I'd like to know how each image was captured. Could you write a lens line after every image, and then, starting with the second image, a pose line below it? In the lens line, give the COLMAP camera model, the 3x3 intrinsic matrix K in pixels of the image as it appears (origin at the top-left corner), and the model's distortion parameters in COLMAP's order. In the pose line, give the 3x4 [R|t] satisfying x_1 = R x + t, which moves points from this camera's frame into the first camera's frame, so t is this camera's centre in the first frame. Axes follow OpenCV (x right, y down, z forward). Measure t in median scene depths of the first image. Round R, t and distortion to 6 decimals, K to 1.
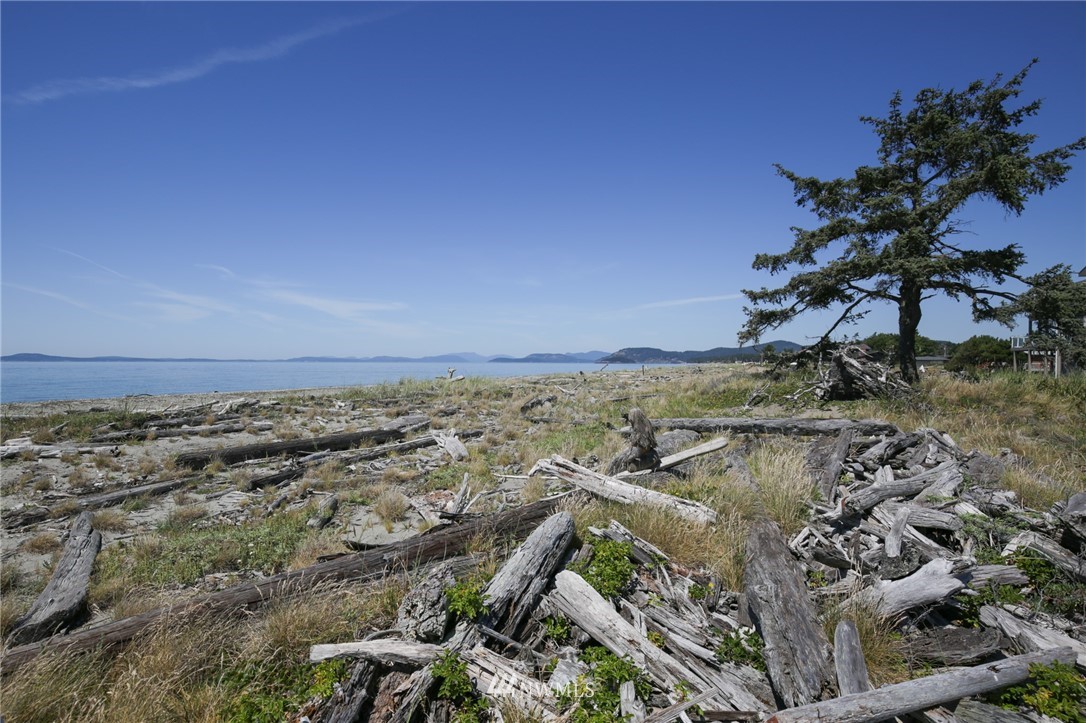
lens RADIAL K [[582.7, 0, 543.1], [0, 582.7, 356.3], [0, 0, 1]] dist [-0.003261, 0.000409]
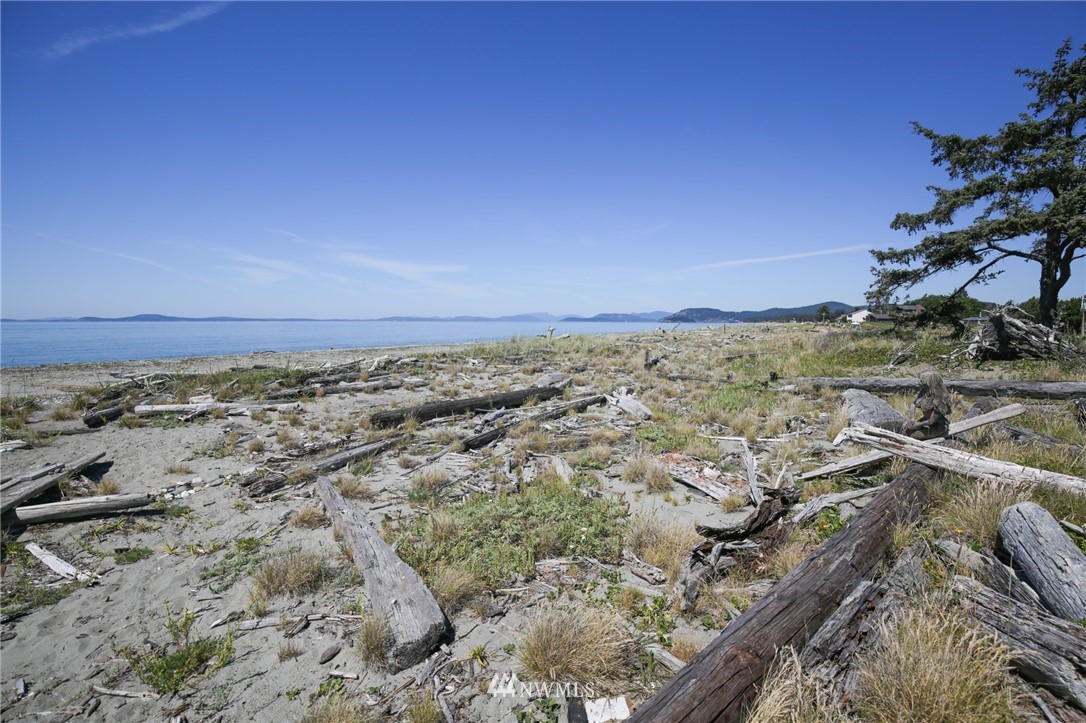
lens RADIAL K [[505.0, 0, 543.2], [0, 505.0, 358.5], [0, 0, 1]] dist [0.002219, 0.002105]
pose [[0.999975, 0.003444, -0.006181, -0.241867], [-0.002914, 0.996487, 0.083698, 0.001778], [0.006447, -0.083678, 0.996472, 0.110890]]
